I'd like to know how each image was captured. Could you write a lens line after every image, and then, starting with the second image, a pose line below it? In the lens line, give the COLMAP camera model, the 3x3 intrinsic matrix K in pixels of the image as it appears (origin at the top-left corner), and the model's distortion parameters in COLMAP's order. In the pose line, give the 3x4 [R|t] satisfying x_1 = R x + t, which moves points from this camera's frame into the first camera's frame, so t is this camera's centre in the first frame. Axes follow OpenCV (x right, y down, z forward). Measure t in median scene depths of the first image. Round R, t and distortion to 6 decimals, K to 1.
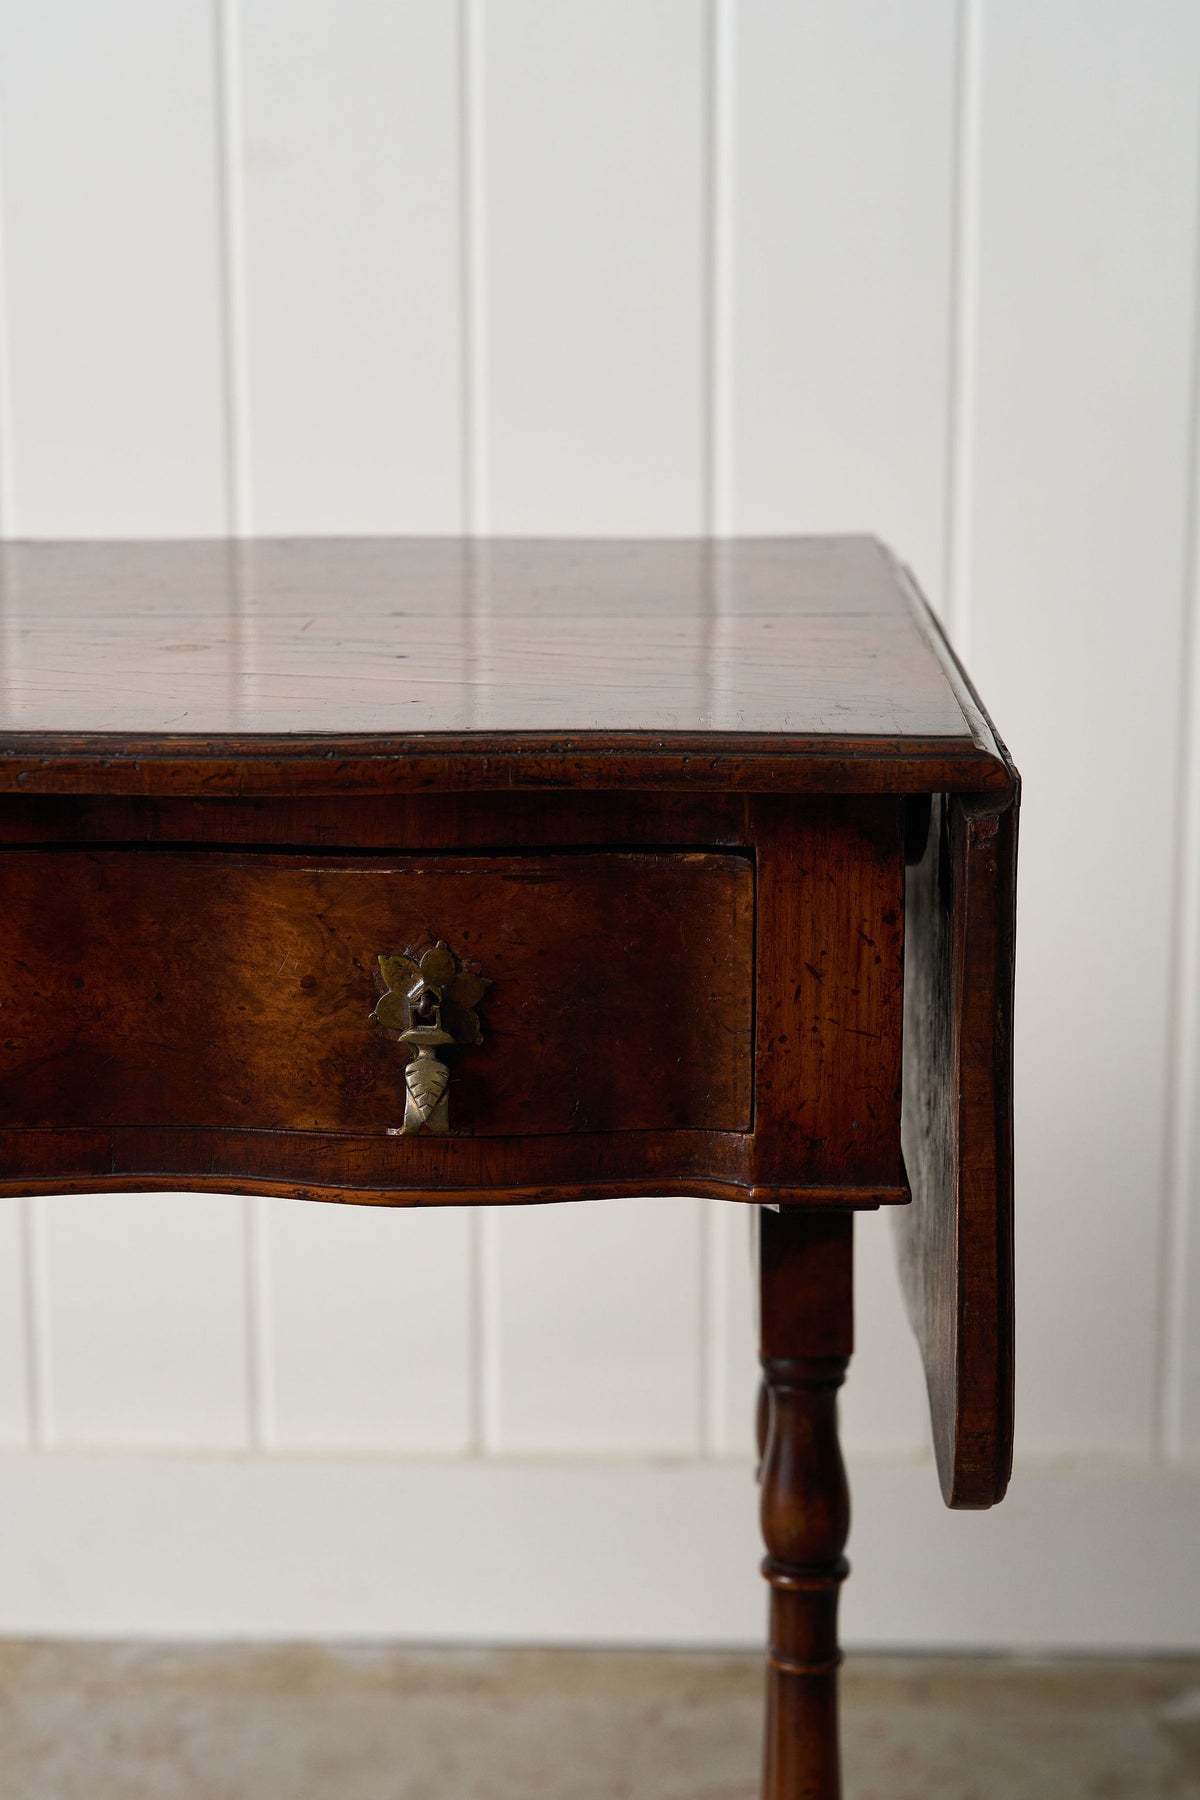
lens RADIAL K [[3567.2, 0, 605.4], [0, 3567.2, 902.0], [0, 0, 1]] dist [0.012293, 0.000000]
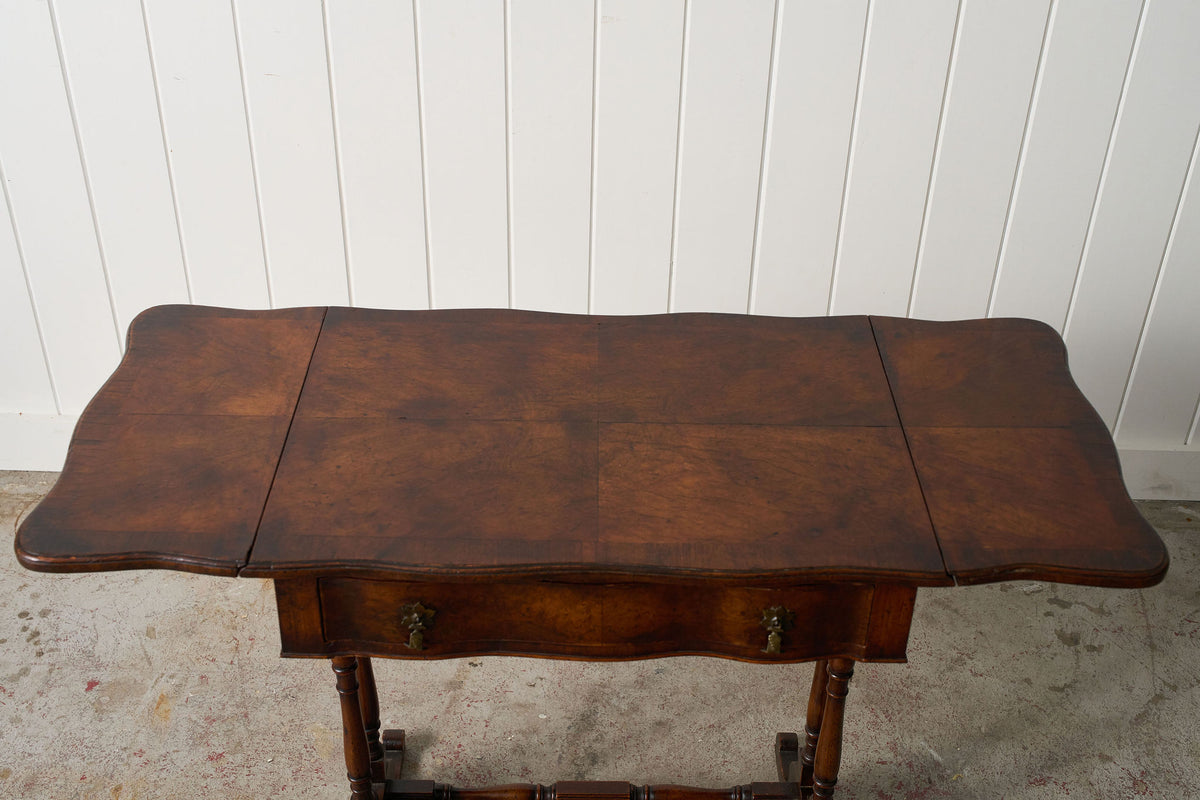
lens RADIAL K [[1388.6, 0, 632.8], [0, 1388.6, 360.8], [0, 0, 1]] dist [-0.006908, 0.000000]
pose [[0.998589, 0.008573, 0.052407, -0.261902], [-0.026112, 0.938606, 0.344001, -0.665911], [-0.046241, -0.344884, 0.937506, -0.170451]]
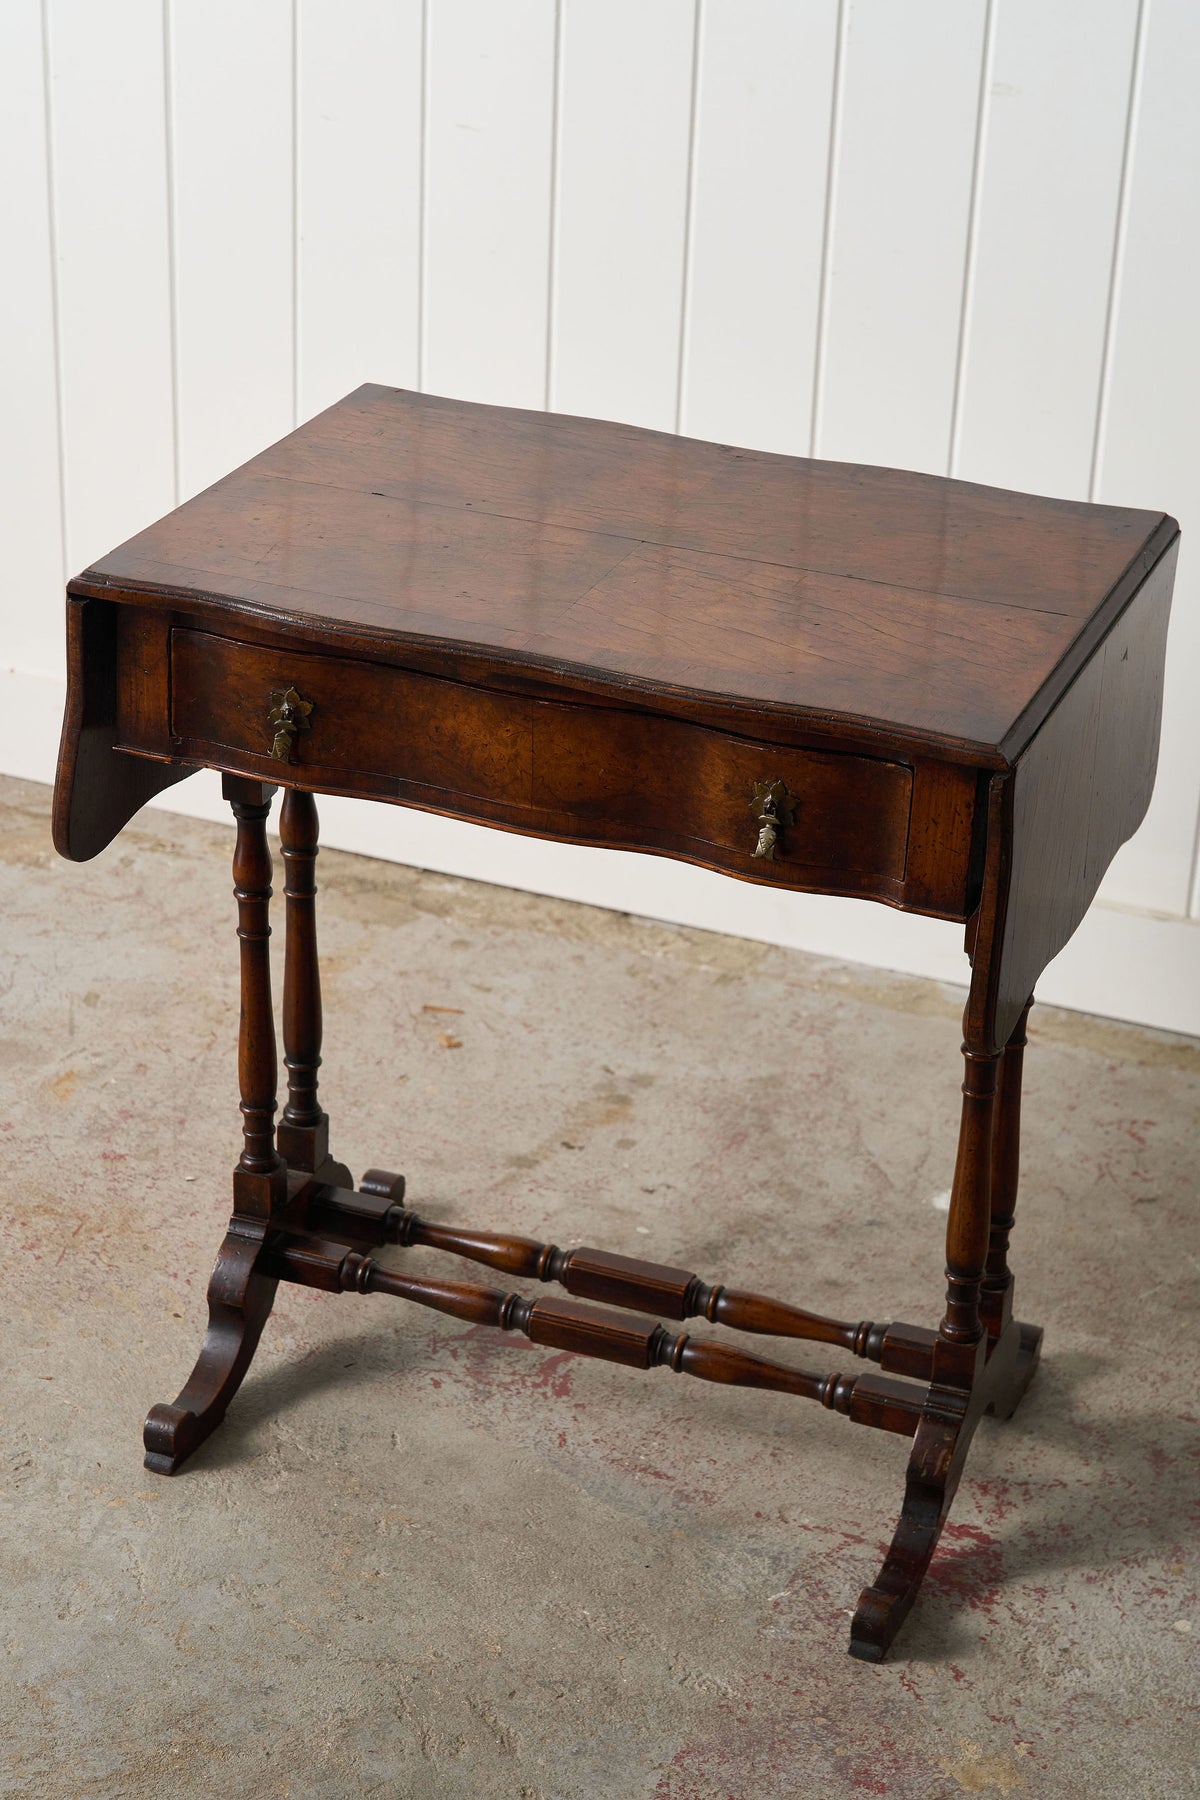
lens RADIAL K [[3567.2, 0, 606.1], [0, 3567.2, 891.7], [0, 0, 1]] dist [0.012293, 0.000000]
pose [[0.938431, 0.187431, -0.290201, 0.532204], [-0.114747, 0.961447, 0.249905, -0.484621], [0.325853, -0.201219, 0.923759, -1.192237]]
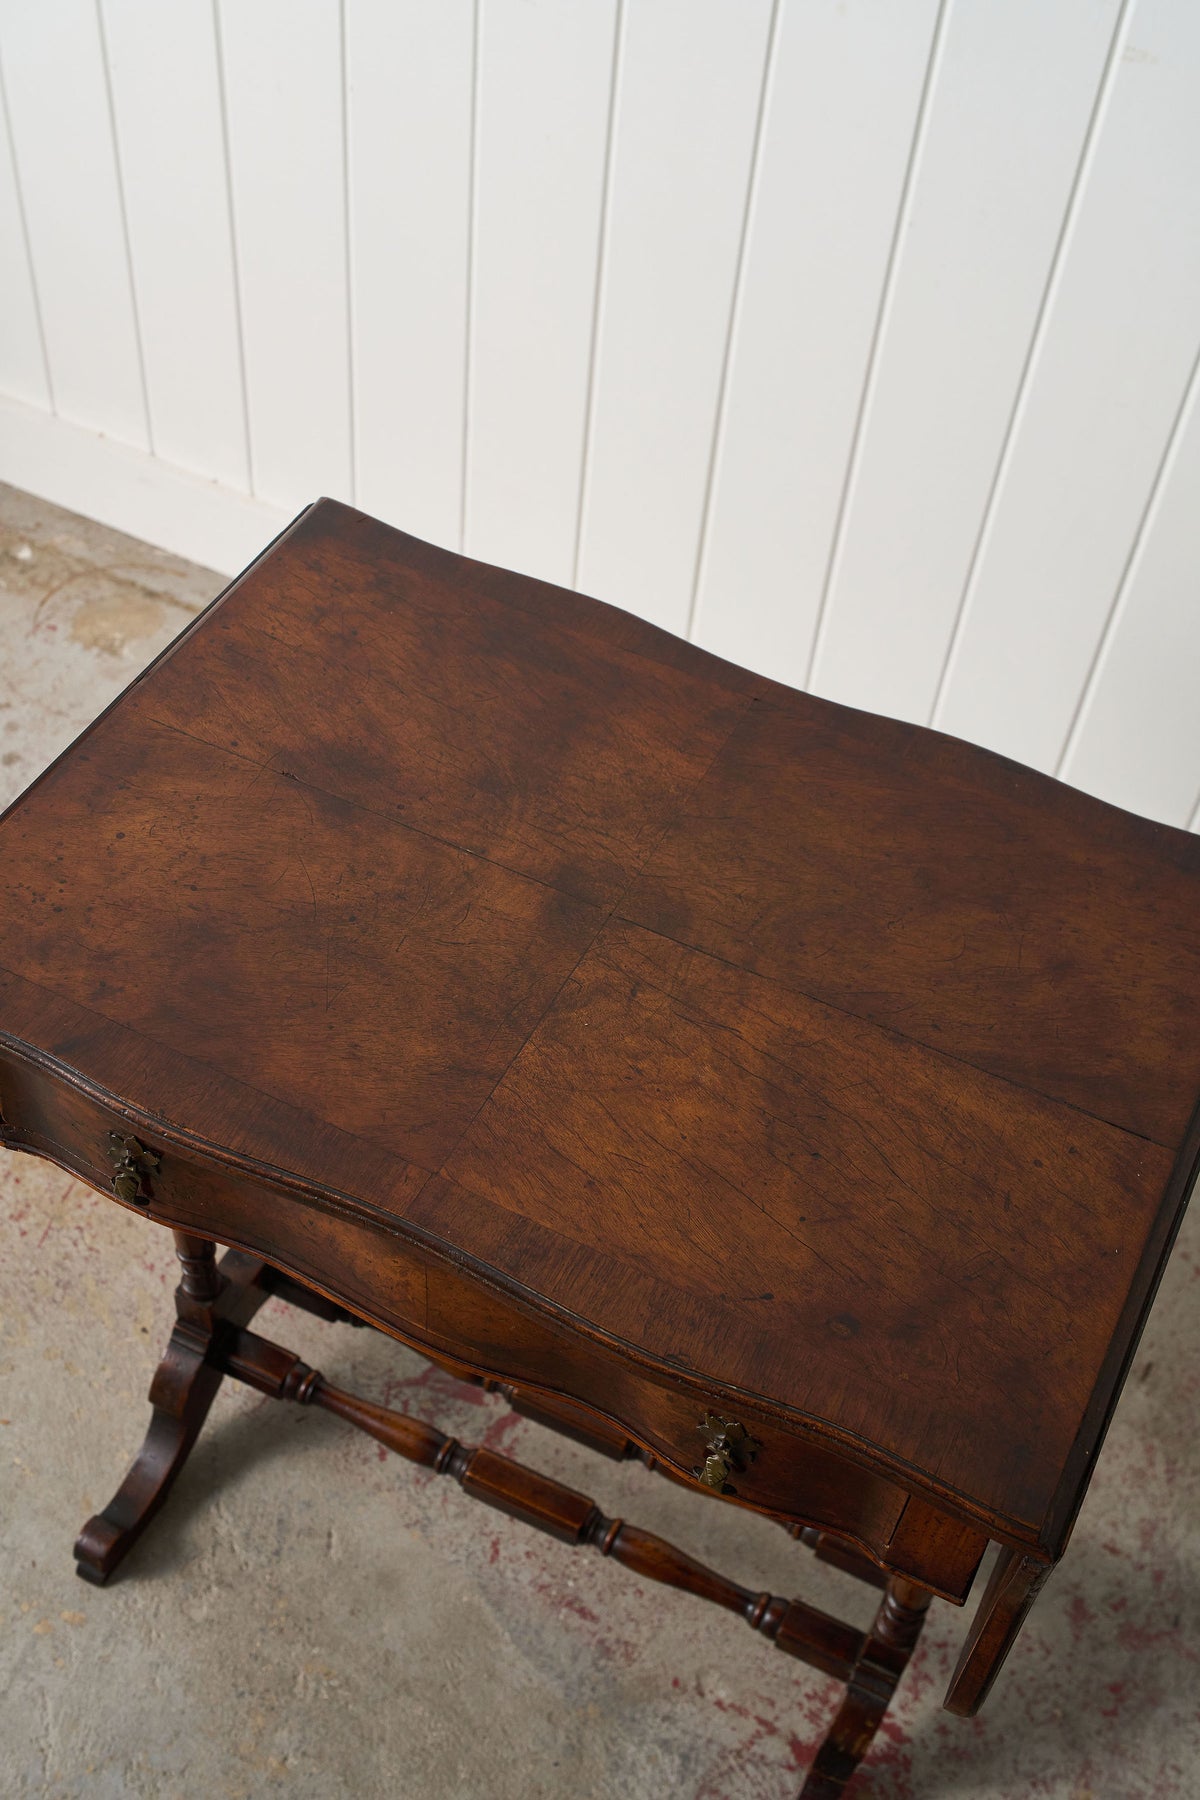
lens RADIAL K [[2082.8, 0, 605.8], [0, 2082.8, 906.4], [0, 0, 1]] dist [-0.006908, 0.000000]
pose [[0.904200, 0.363111, -0.224884, 0.031596], [-0.169076, 0.787817, 0.592248, -0.773813], [0.392219, -0.497488, 0.773738, 0.311284]]
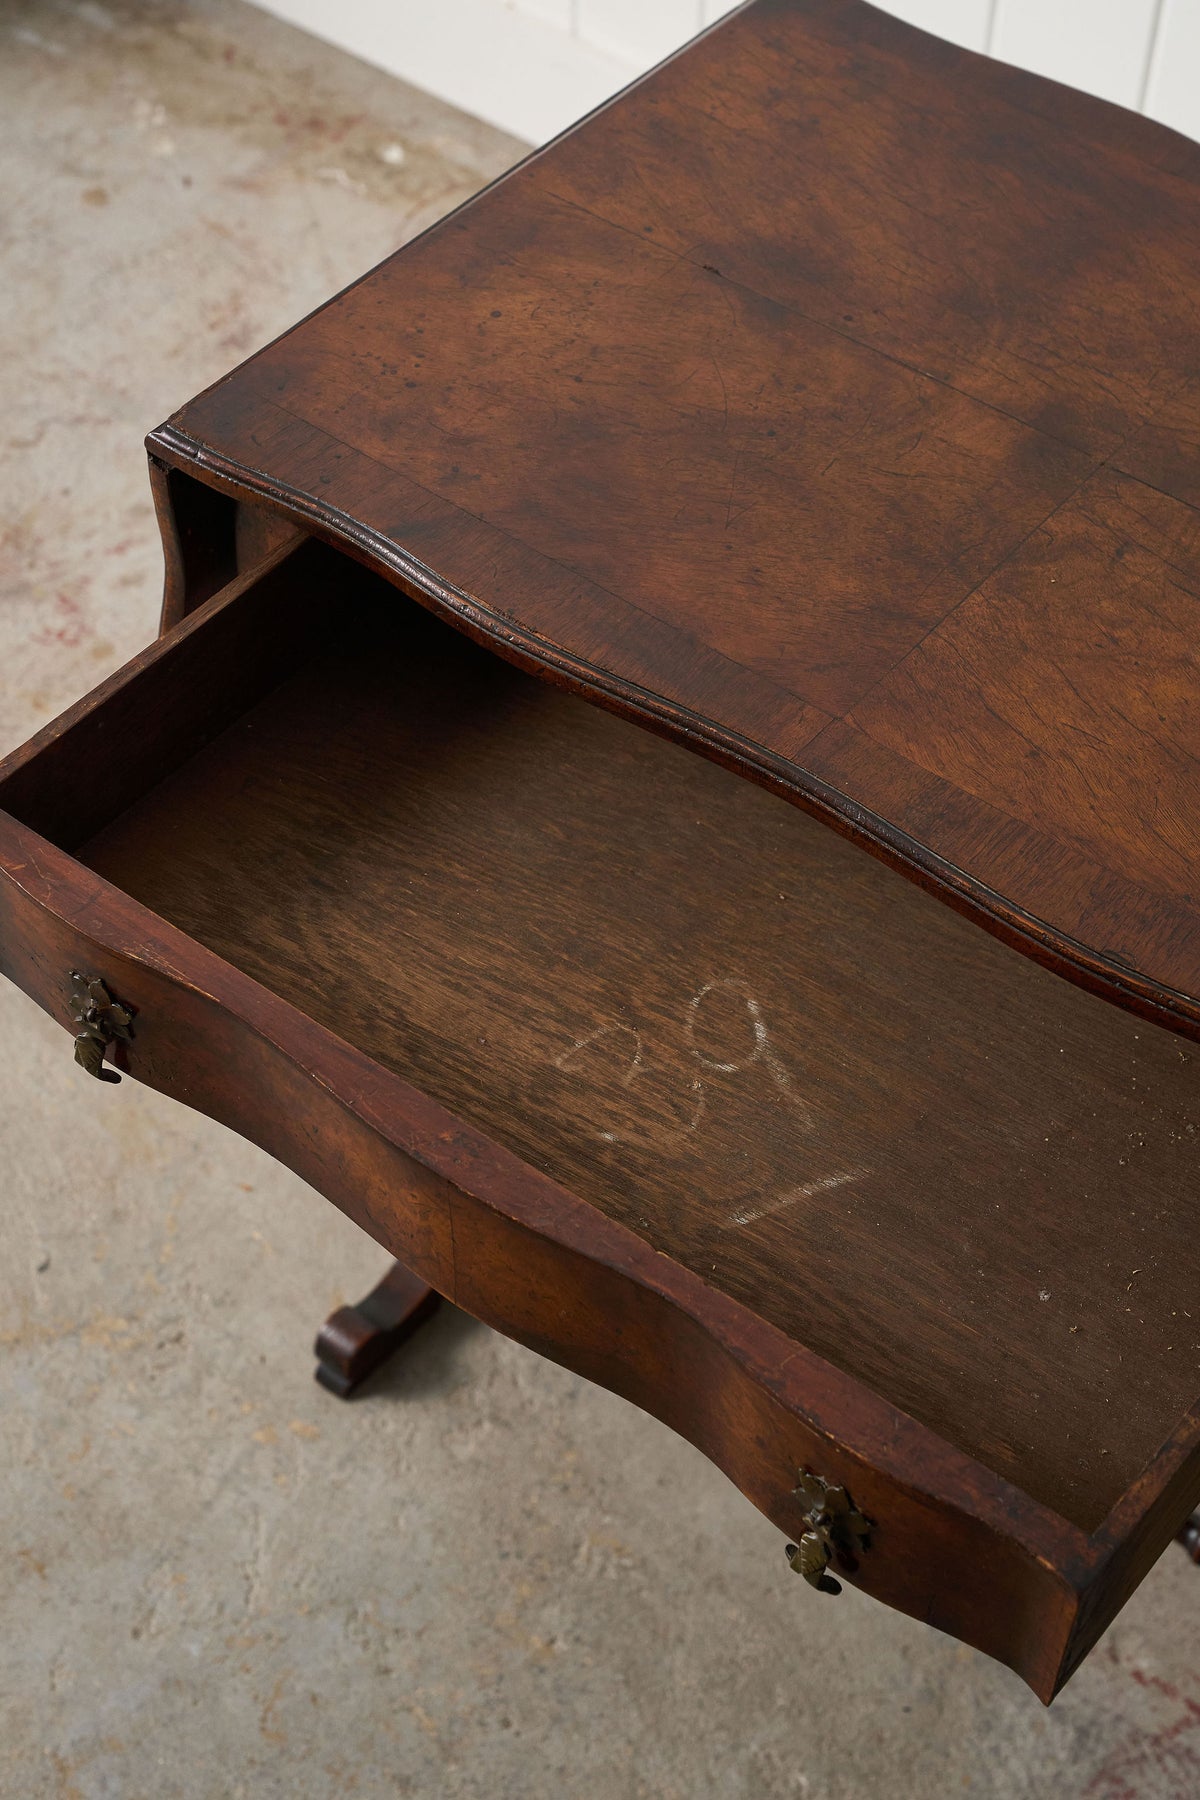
lens RADIAL K [[3022.4, 0, 606.4], [0, 3022.4, 819.9], [0, 0, 1]] dist [-0.010184, 0.000000]
pose [[0.803746, 0.453126, -0.385577, 0.170596], [-0.156199, 0.786029, 0.598131, -0.707546], [0.574103, -0.420519, 0.702545, 0.113145]]
